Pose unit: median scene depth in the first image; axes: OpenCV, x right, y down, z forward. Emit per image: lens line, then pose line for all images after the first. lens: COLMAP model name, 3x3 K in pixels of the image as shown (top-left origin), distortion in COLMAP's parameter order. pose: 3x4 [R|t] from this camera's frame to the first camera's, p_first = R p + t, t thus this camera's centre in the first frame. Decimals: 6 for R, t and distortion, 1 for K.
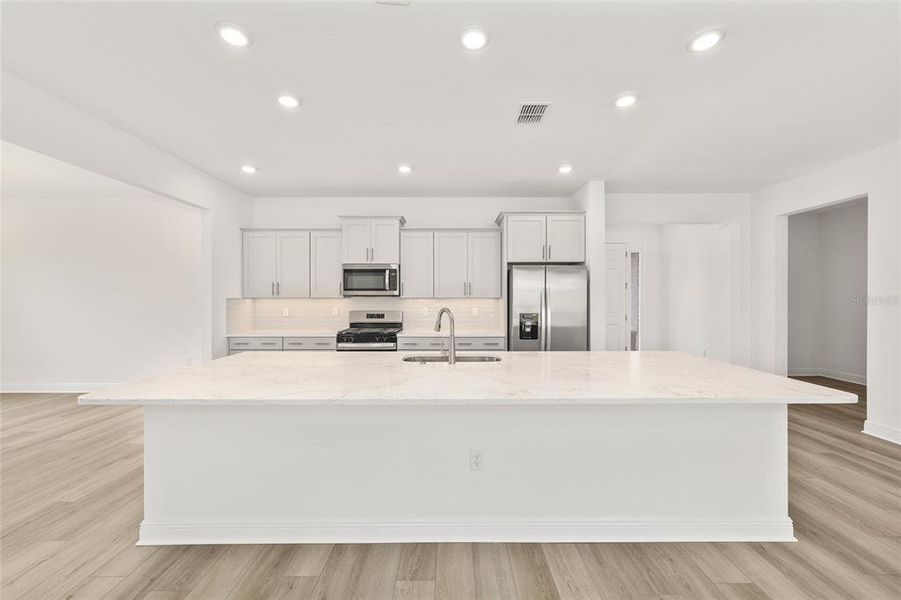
lens RADIAL K [[364.3, 0, 451.8], [0, 364.3, 298.4], [0, 0, 1]] dist [-0.006032, 0.000468]
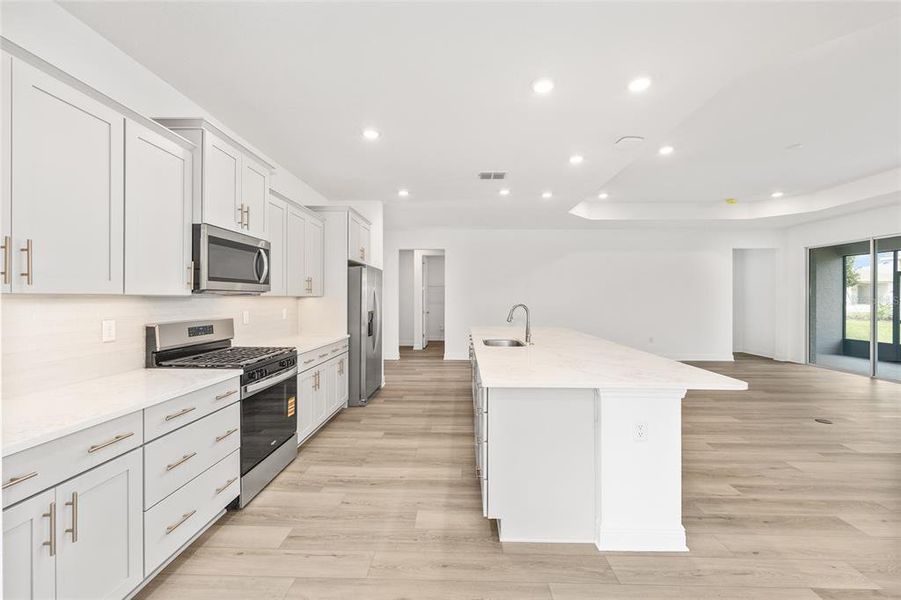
lens RADIAL K [[364.3, 0, 452.5], [0, 364.3, 299.8], [0, 0, 1]] dist [-0.006032, 0.000468]
pose [[0.020166, -0.004025, 0.999789, -0.804170], [-0.002593, 0.999988, 0.004078, 0.001586], [-0.999793, -0.002675, 0.020155, 0.700543]]
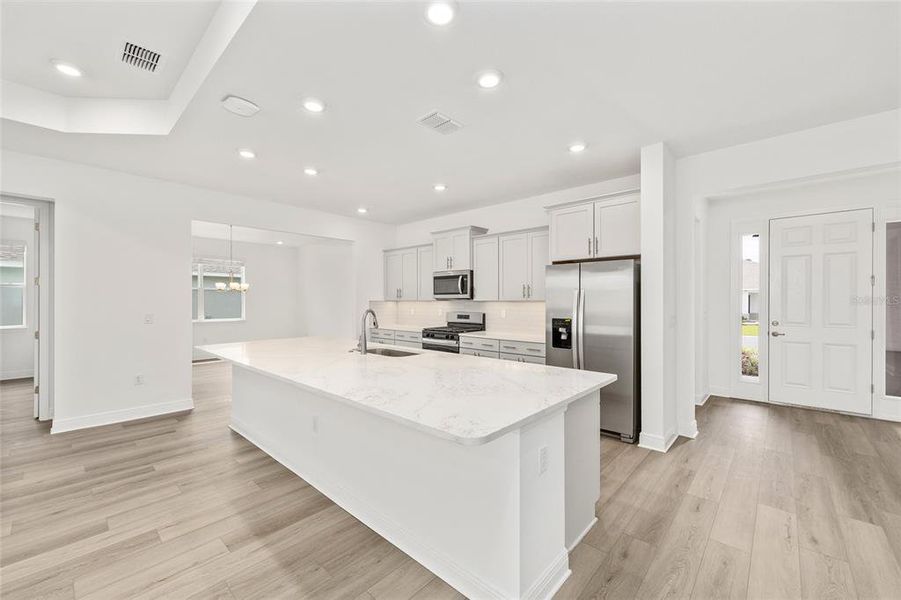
lens RADIAL K [[364.3, 0, 445.9], [0, 364.3, 300.4], [0, 0, 1]] dist [-0.006032, 0.000468]
pose [[0.731868, 0.000454, -0.681446, 0.575690], [-0.001569, 0.999998, -0.001019, -0.001566], [0.681445, 0.001815, 0.731867, 0.155527]]
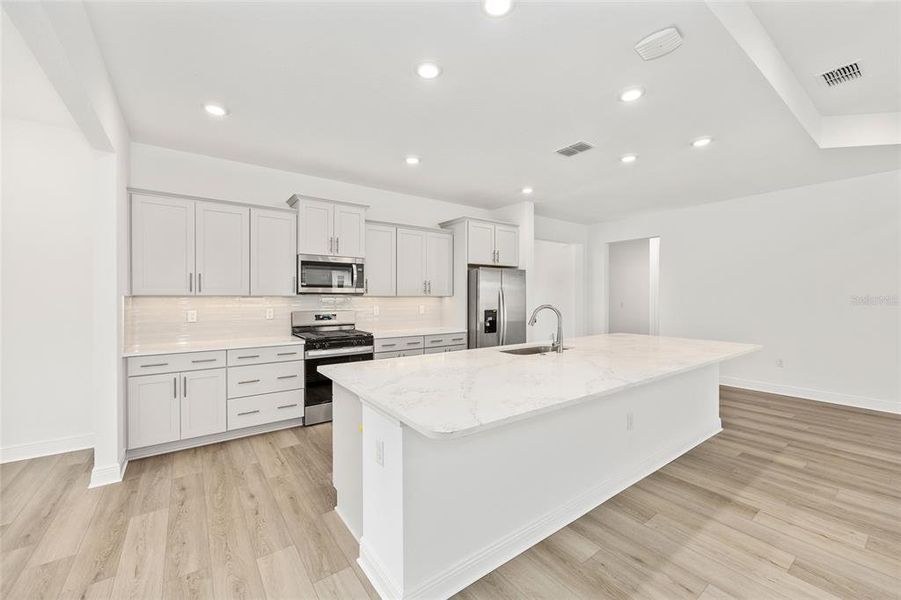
lens RADIAL K [[364.3, 0, 453.5], [0, 364.3, 298.3], [0, 0, 1]] dist [-0.006032, 0.000468]
pose [[0.802766, -0.001254, 0.596293, -0.532939], [-0.002833, 0.999978, 0.005918, -0.001764], [-0.596288, -0.006441, 0.802745, 0.146902]]
